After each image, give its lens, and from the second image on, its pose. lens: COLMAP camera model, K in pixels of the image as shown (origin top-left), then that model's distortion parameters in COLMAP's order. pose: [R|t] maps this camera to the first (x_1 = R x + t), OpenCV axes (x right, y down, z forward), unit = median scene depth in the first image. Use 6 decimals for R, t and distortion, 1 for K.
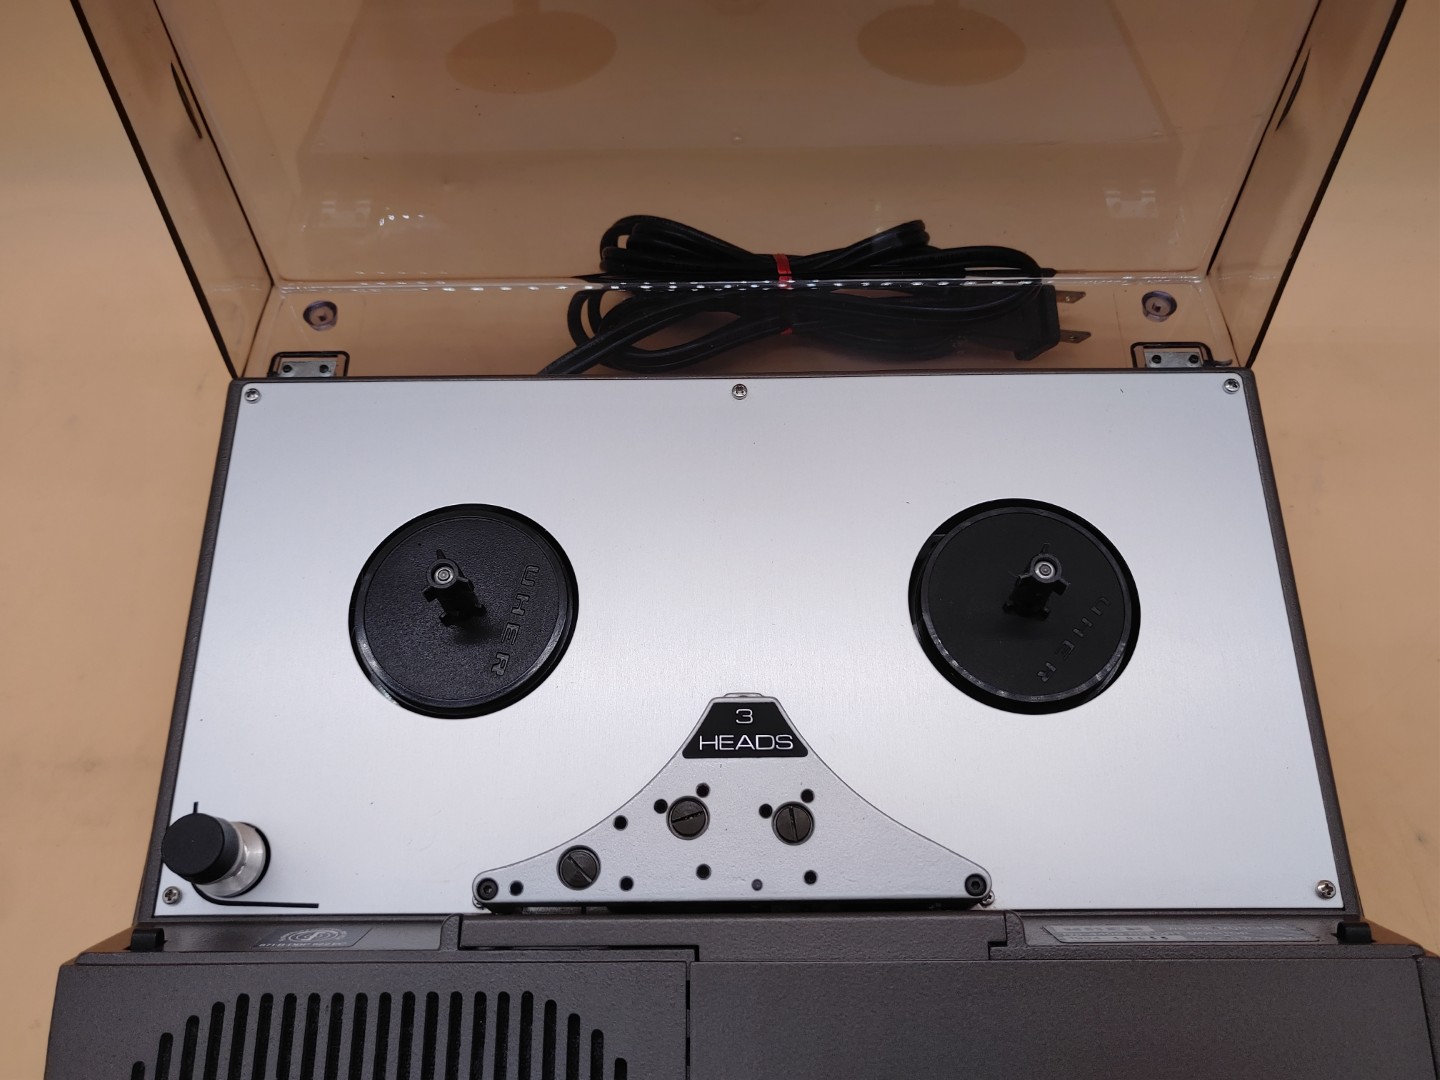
lens RADIAL K [[1167.8, 0, 720.0], [0, 1167.8, 540.0], [0, 0, 1]] dist [0.051845, 0.006528]
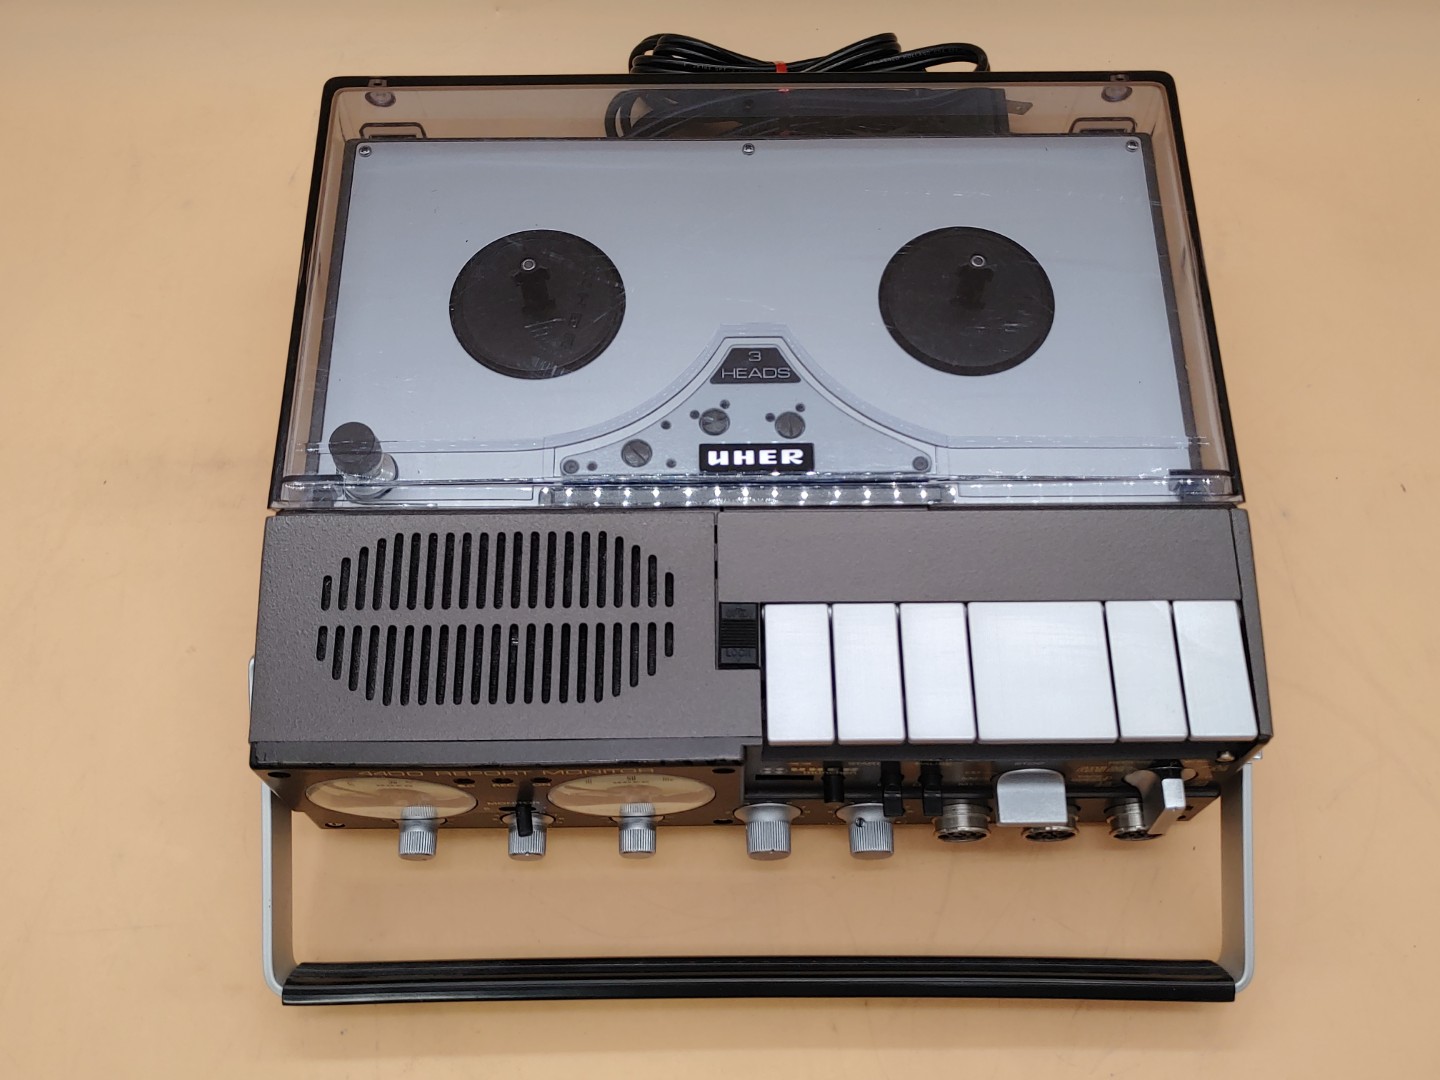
lens RADIAL K [[1356.8, 0, 720.0], [0, 1356.8, 540.0], [0, 0, 1]] dist [0.264084, -0.667221]
pose [[0.999924, -0.000729, 0.012292, -0.040046], [0.001096, 0.999554, -0.029857, 0.419065], [-0.012264, 0.029868, 0.999479, -0.600798]]
